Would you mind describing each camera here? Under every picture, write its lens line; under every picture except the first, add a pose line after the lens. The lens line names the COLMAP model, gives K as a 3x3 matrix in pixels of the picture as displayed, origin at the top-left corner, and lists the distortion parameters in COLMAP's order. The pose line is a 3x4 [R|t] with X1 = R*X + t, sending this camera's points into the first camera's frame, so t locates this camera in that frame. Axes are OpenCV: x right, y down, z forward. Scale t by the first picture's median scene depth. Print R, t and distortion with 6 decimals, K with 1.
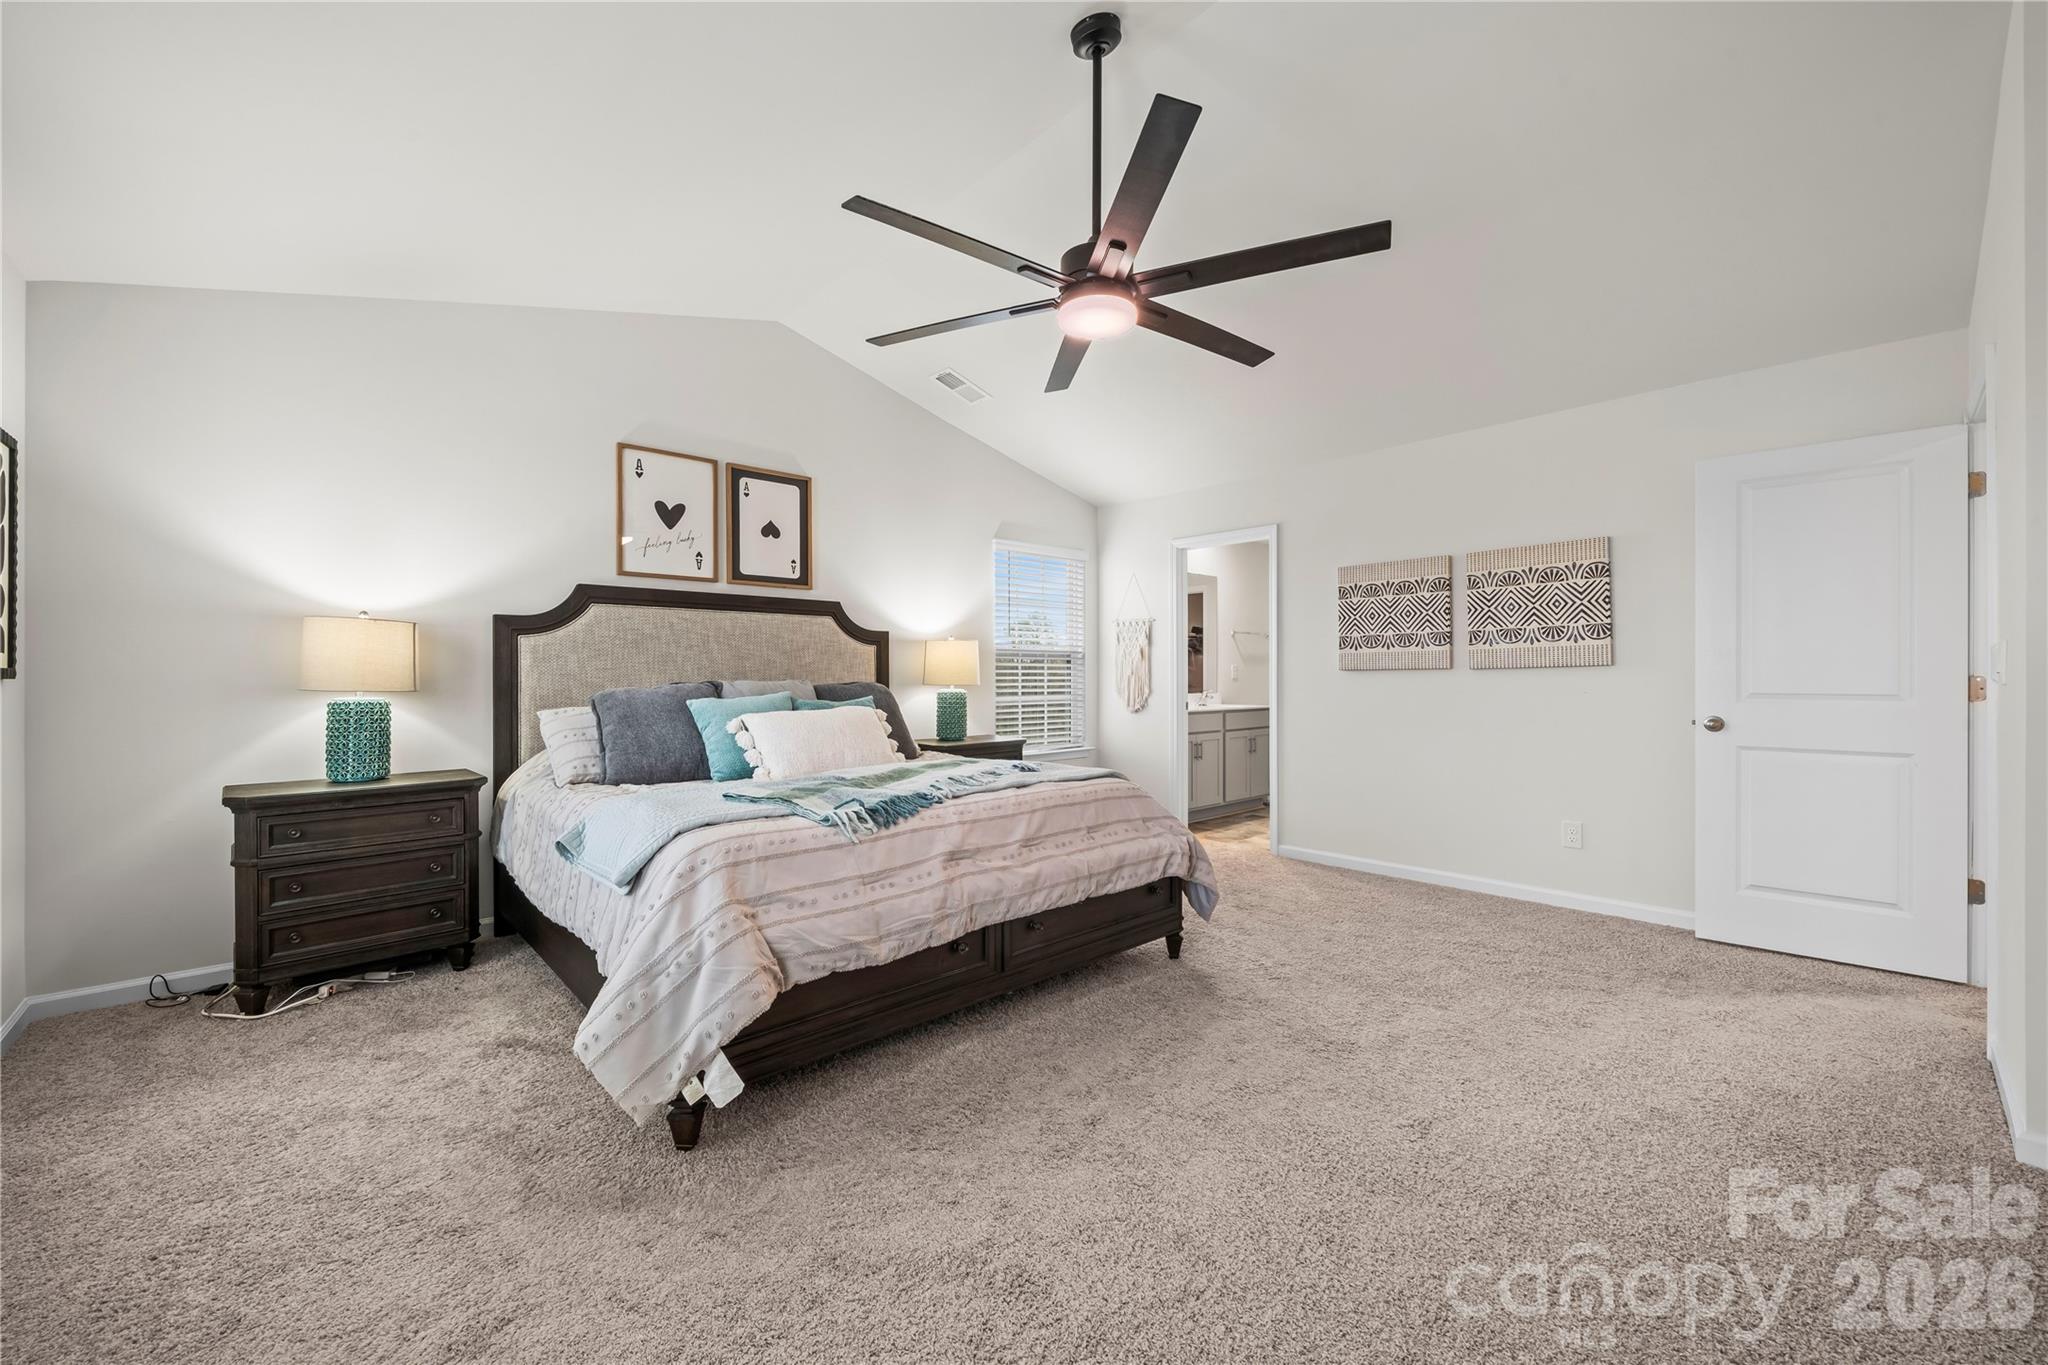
lens RADIAL K [[793.4, 0, 1018.7], [0, 793.4, 679.4], [0, 0, 1]] dist [-0.002303, -0.000434]
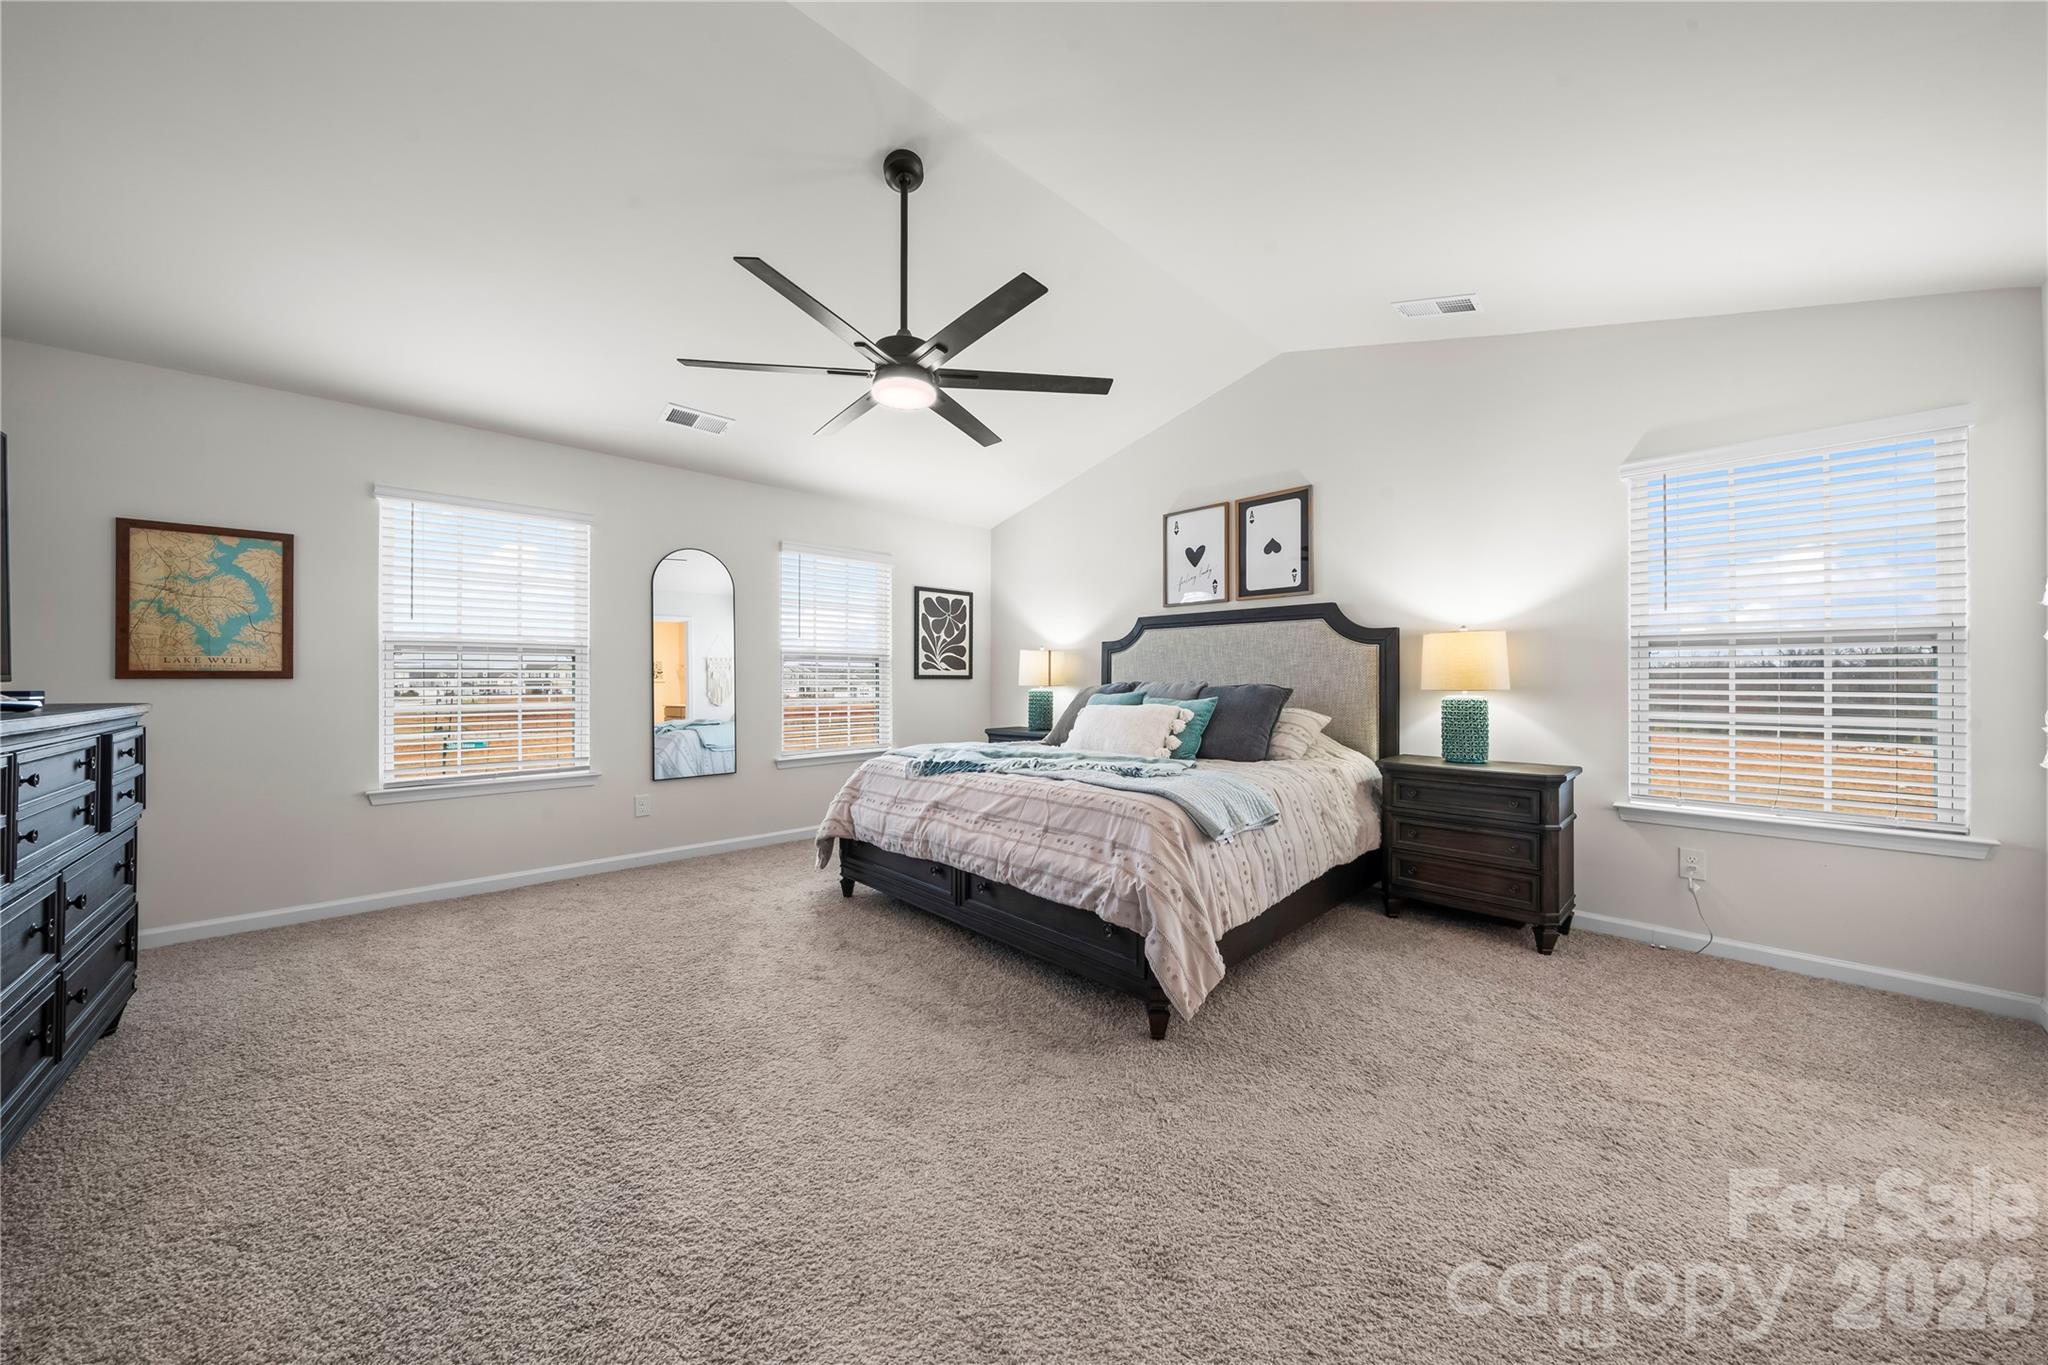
lens RADIAL K [[703.1, 0, 1021.3], [0, 703.1, 678.4], [0, 0, 1]] dist [-0.001797, 0.000012]
pose [[0.013909, -0.000795, -0.999903, 0.695993], [-0.005433, 0.999985, -0.000871, -0.001828], [0.999889, 0.005445, 0.013904, 0.669034]]
